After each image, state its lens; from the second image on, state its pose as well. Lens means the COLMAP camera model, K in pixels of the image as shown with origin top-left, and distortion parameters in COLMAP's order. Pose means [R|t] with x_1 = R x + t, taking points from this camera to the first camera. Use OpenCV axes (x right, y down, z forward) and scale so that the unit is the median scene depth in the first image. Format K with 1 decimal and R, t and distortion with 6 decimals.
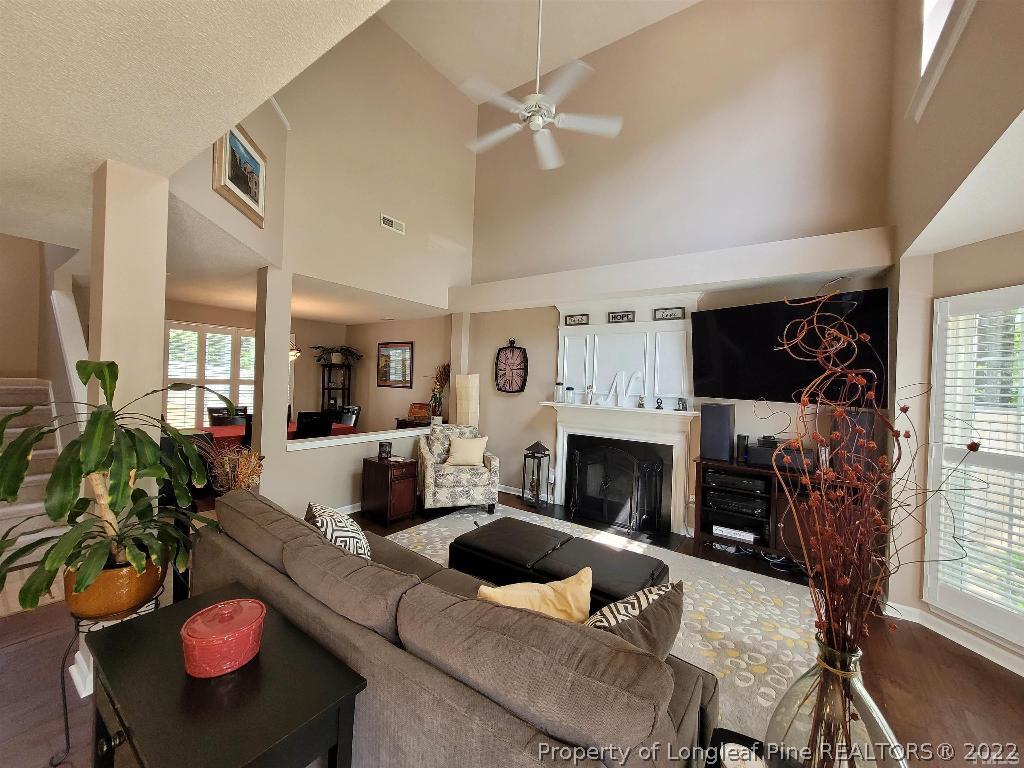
lens RADIAL K [[405.3, 0, 512.0], [0, 405.3, 384.0], [0, 0, 1]] dist [-0.001572, -0.000217]
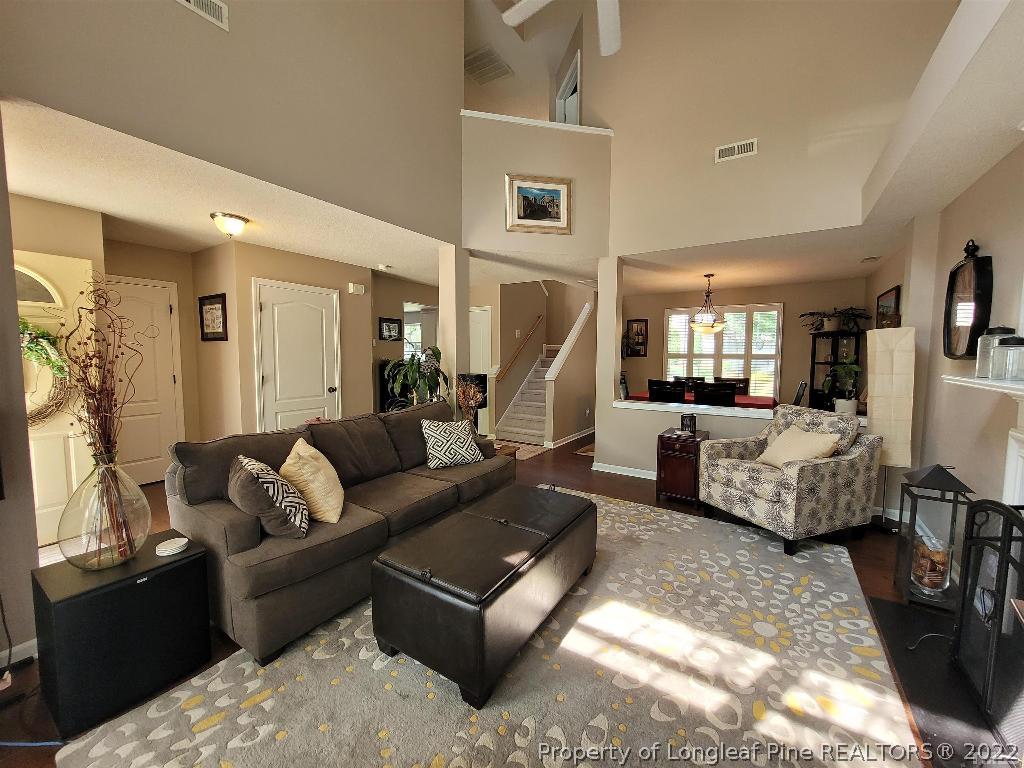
lens RADIAL K [[405.3, 0, 512.0], [0, 405.3, 384.0], [0, 0, 1]] dist [-0.001572, -0.000217]
pose [[0.038662, 0.045180, -0.998230, 0.378504], [-0.009874, 0.998946, 0.044830, 0.026447], [0.999204, 0.008124, 0.039067, 0.387751]]
